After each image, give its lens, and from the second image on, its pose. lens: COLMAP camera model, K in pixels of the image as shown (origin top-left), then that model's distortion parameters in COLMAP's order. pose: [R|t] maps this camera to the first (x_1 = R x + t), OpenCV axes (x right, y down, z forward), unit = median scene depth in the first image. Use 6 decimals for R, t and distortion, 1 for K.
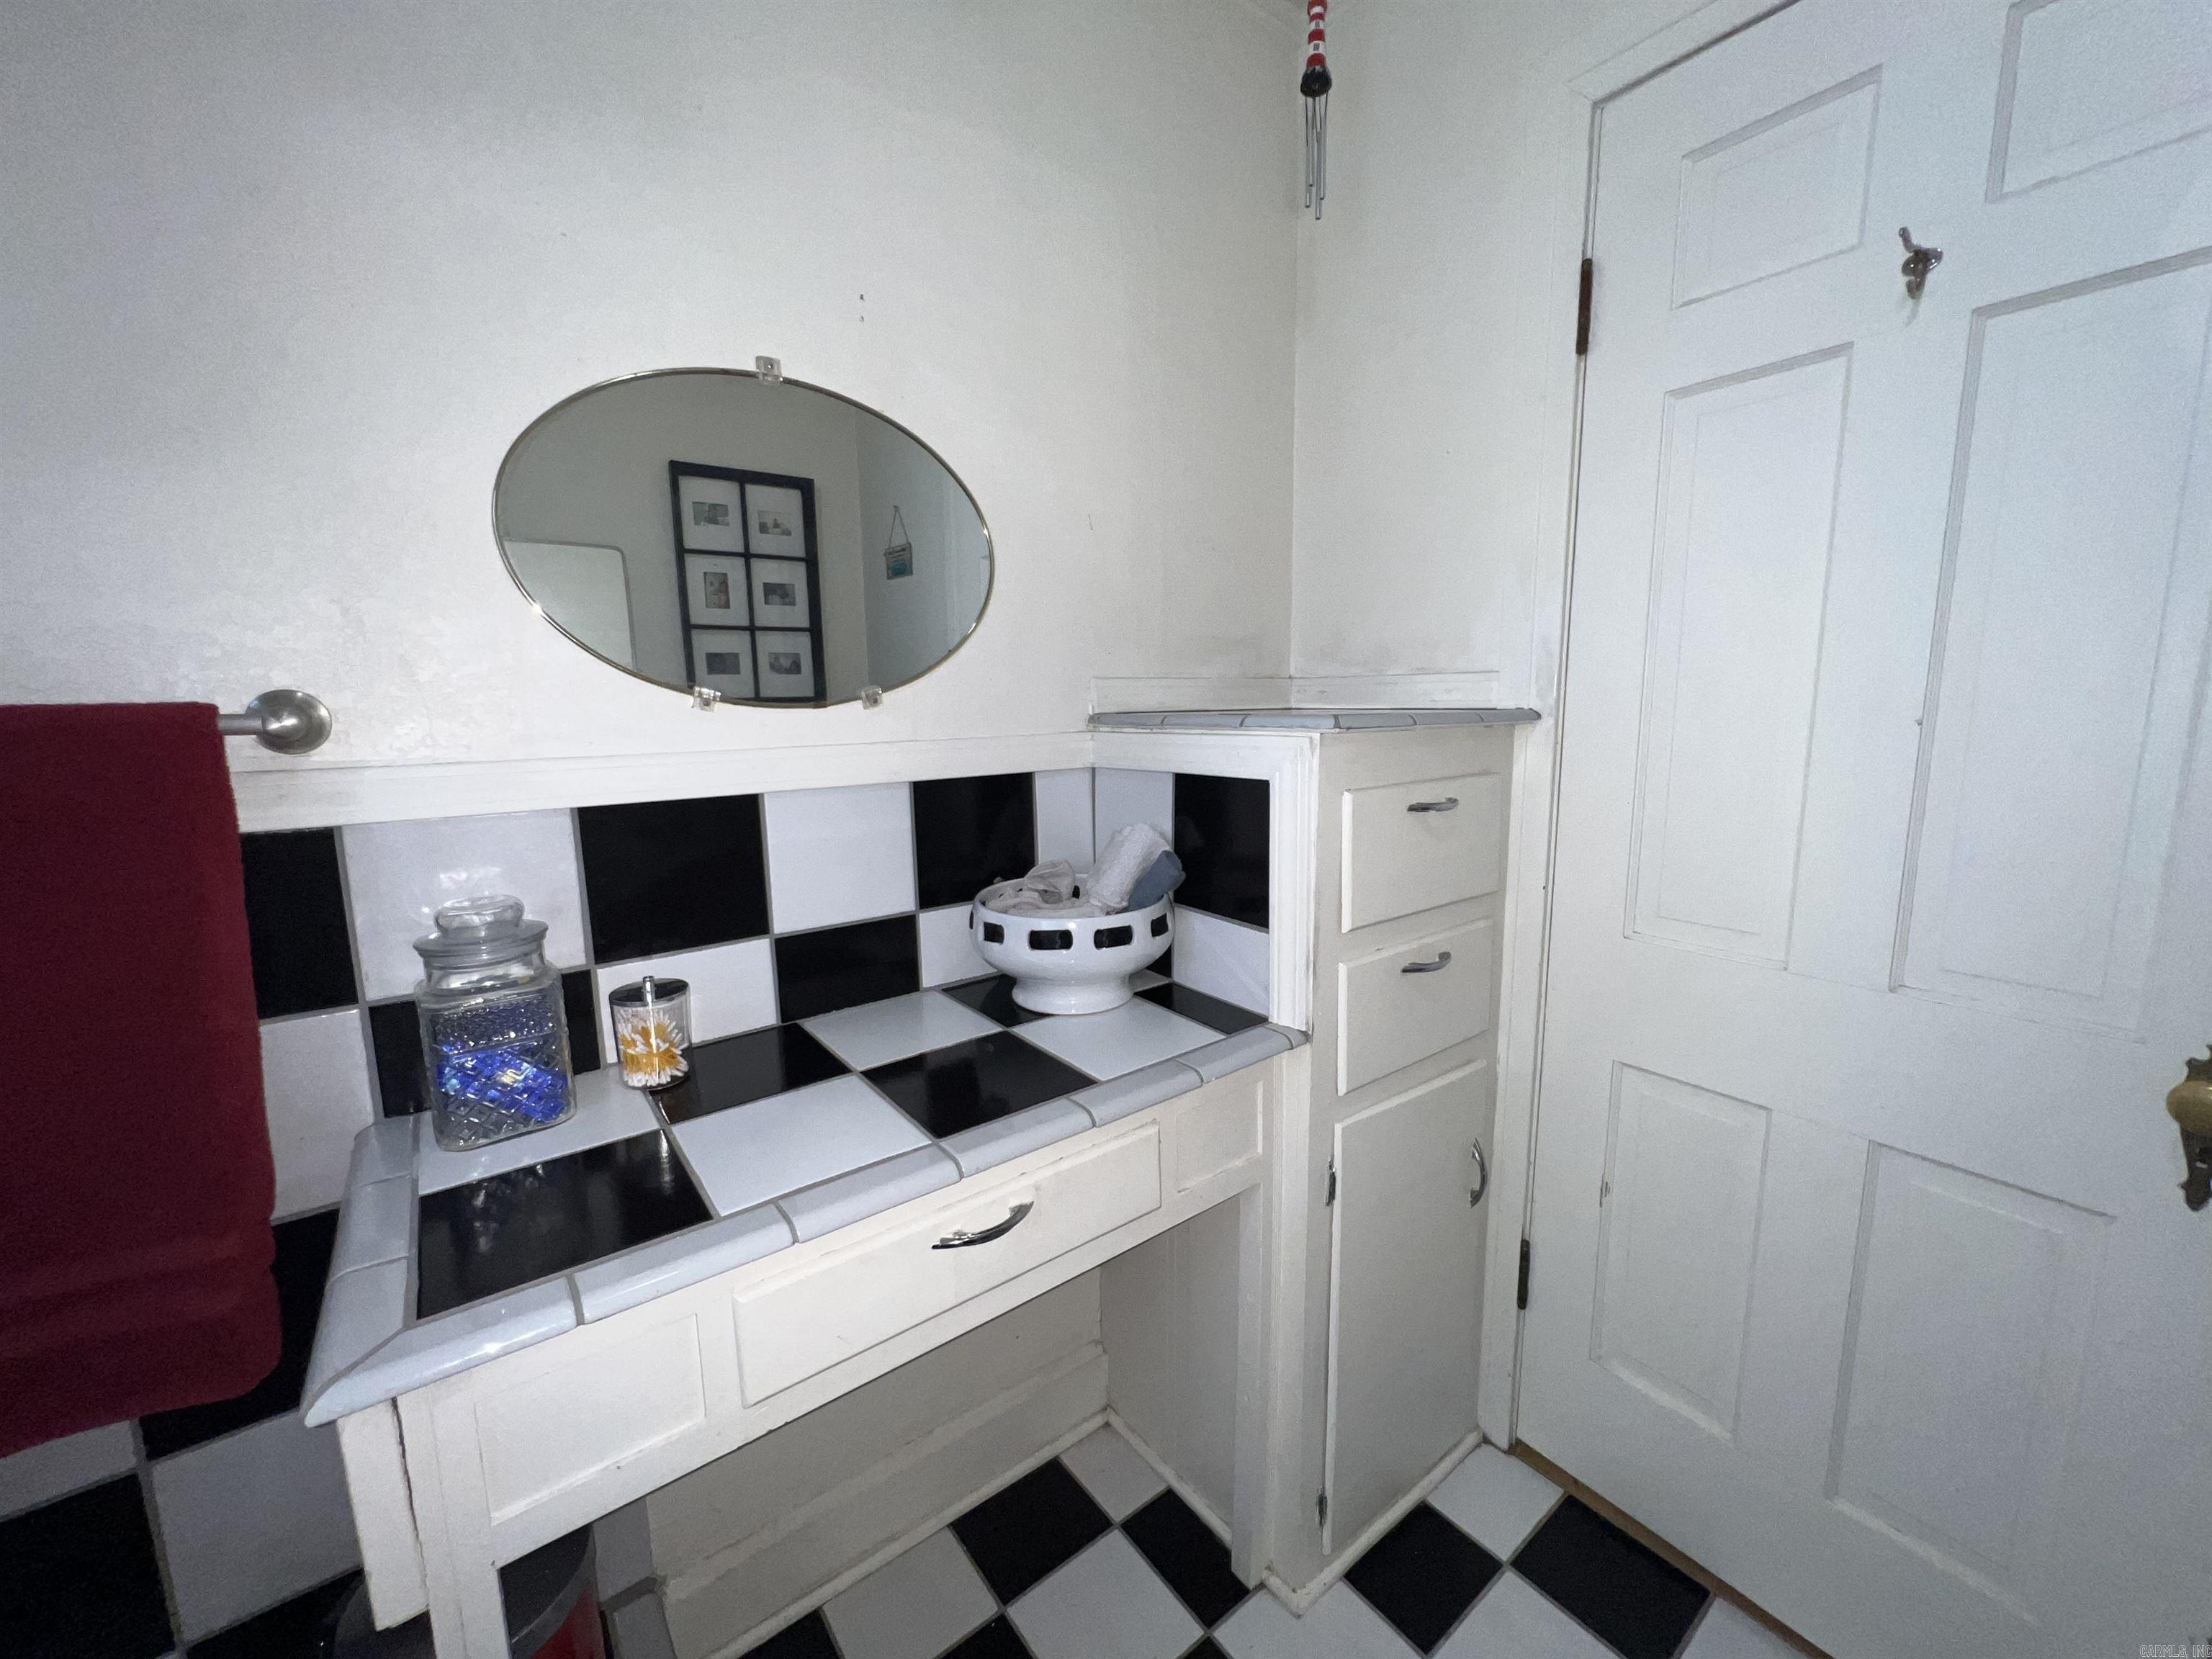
lens RADIAL K [[887.6, 0, 1114.9], [0, 887.6, 829.2], [0, 0, 1]] dist [0.000693, 0.000072]
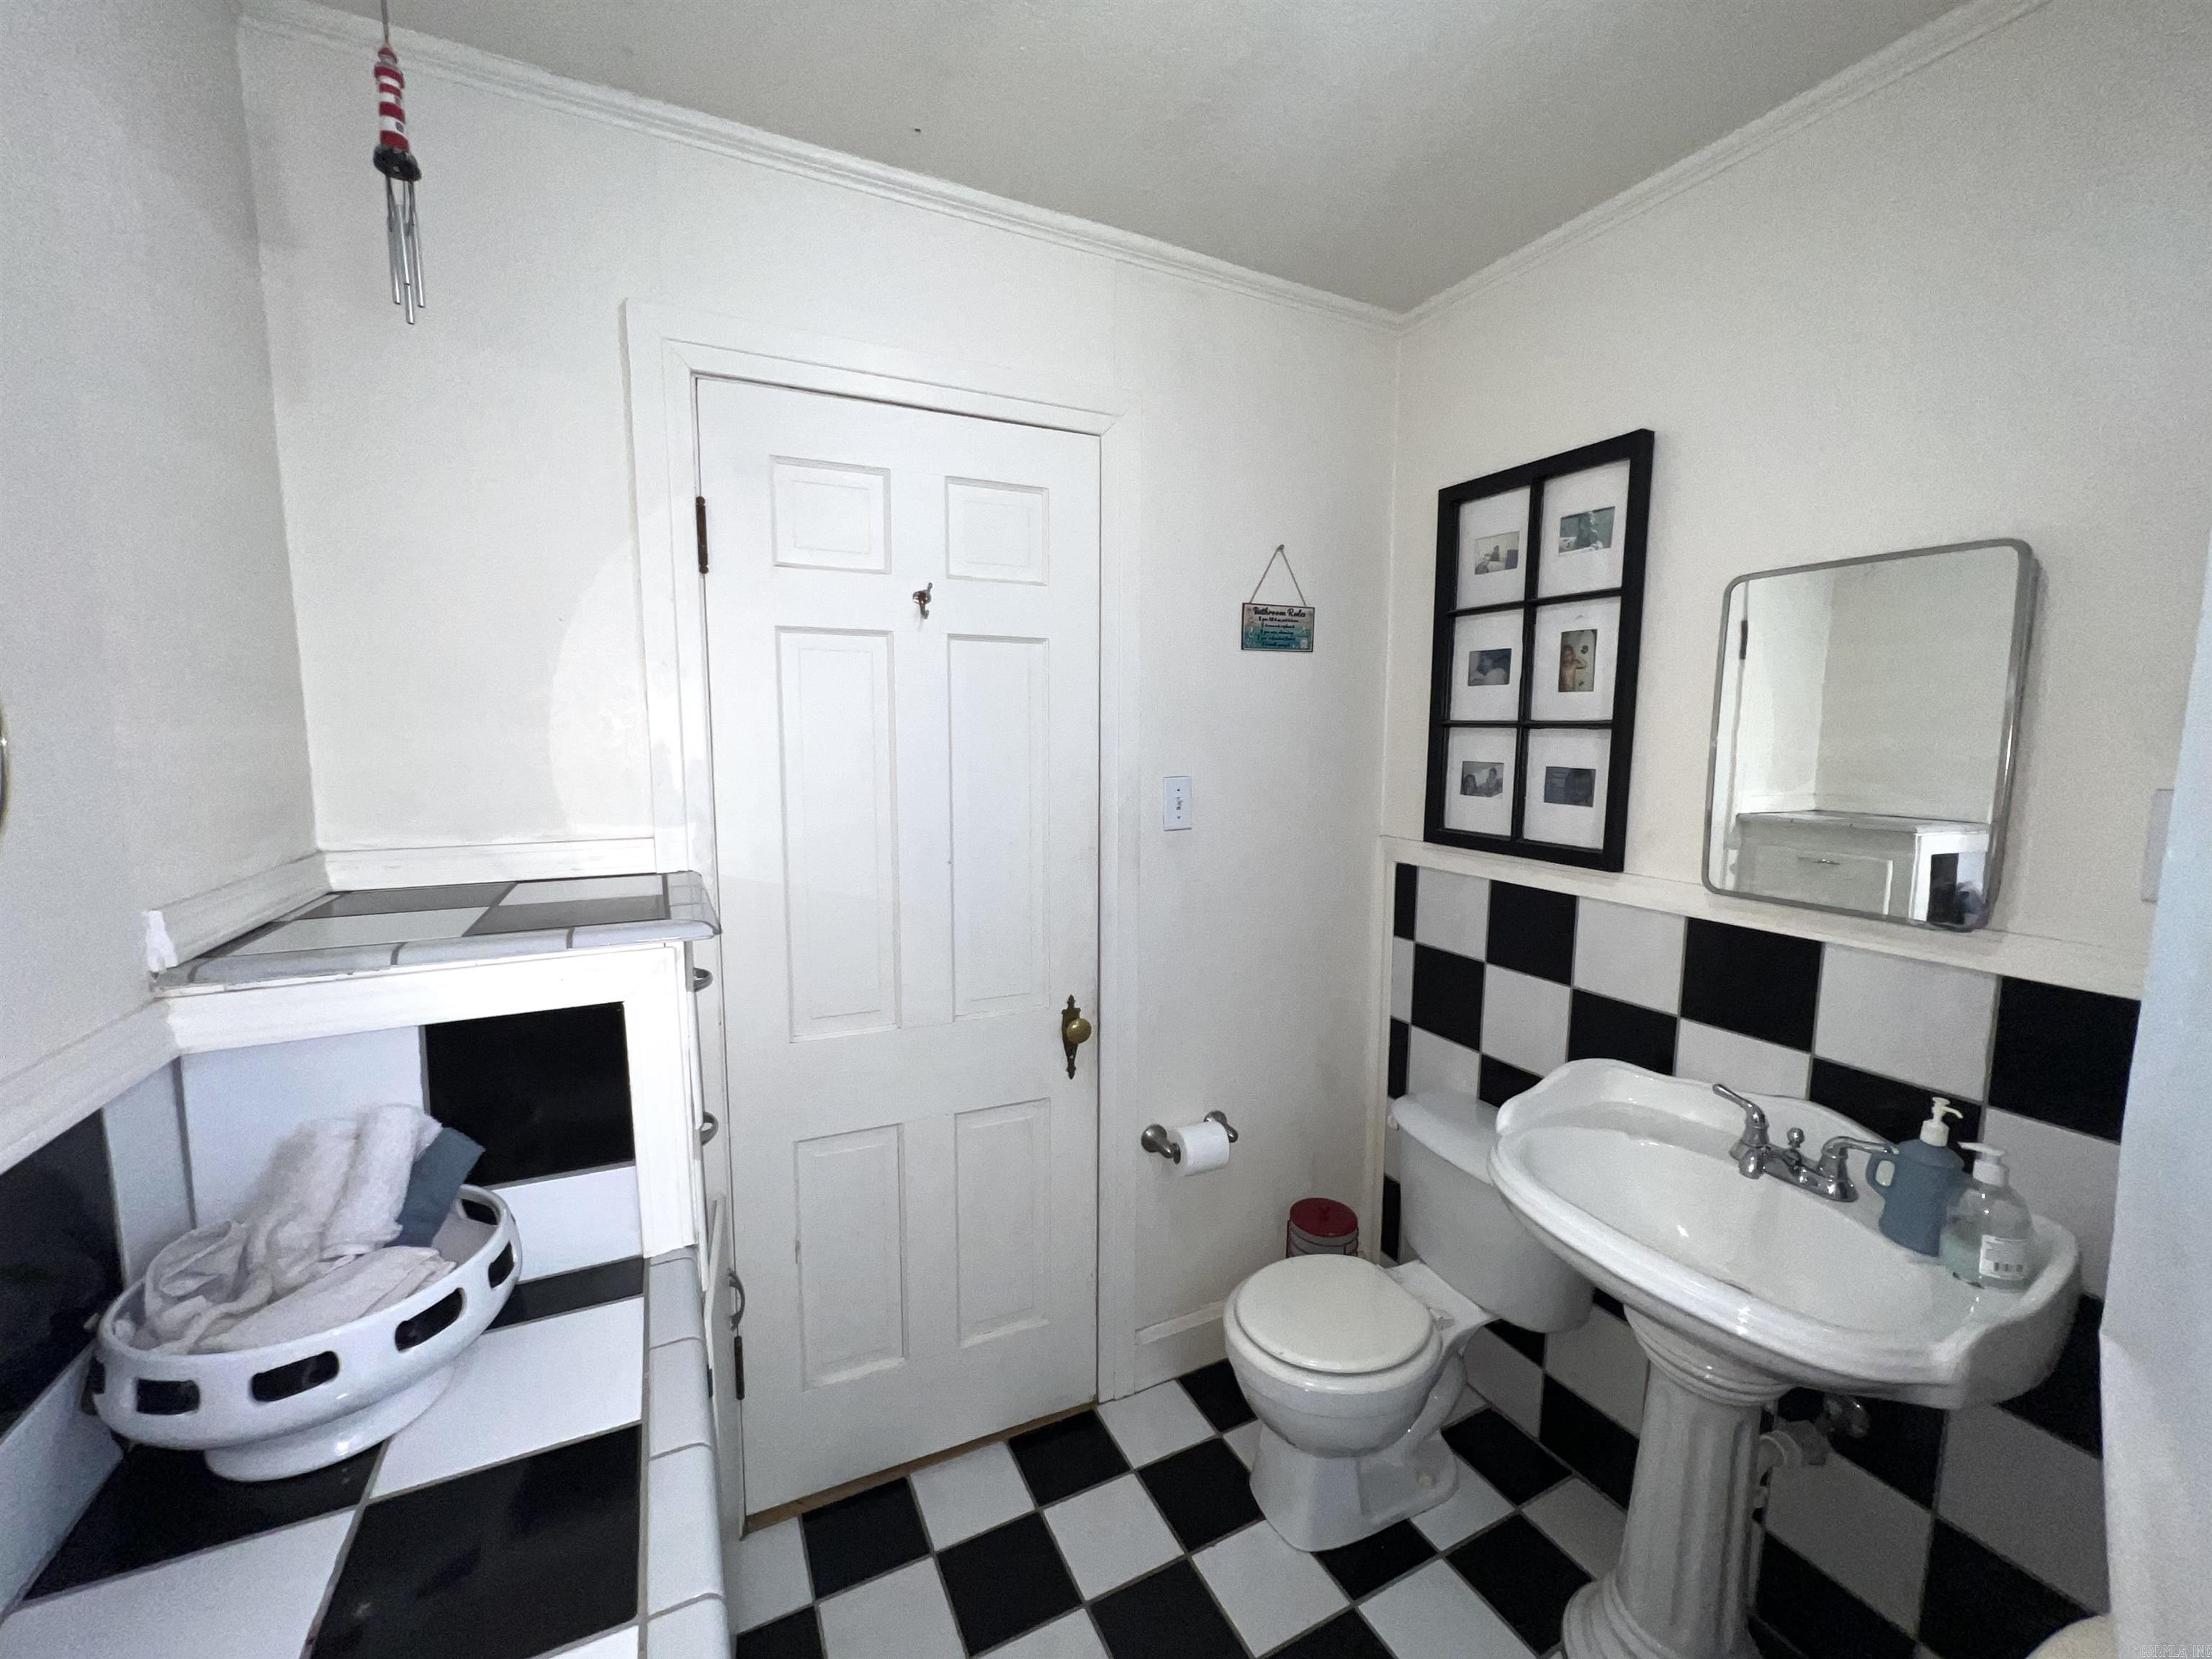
lens RADIAL K [[887.6, 0, 1110.0], [0, 887.6, 830.0], [0, 0, 1]] dist [0.000693, 0.000072]
pose [[0.196097, -0.091485, 0.976308, -0.546925], [0.139097, 0.988166, 0.064658, -0.198820], [-0.970669, 0.123122, 0.206501, 0.272311]]
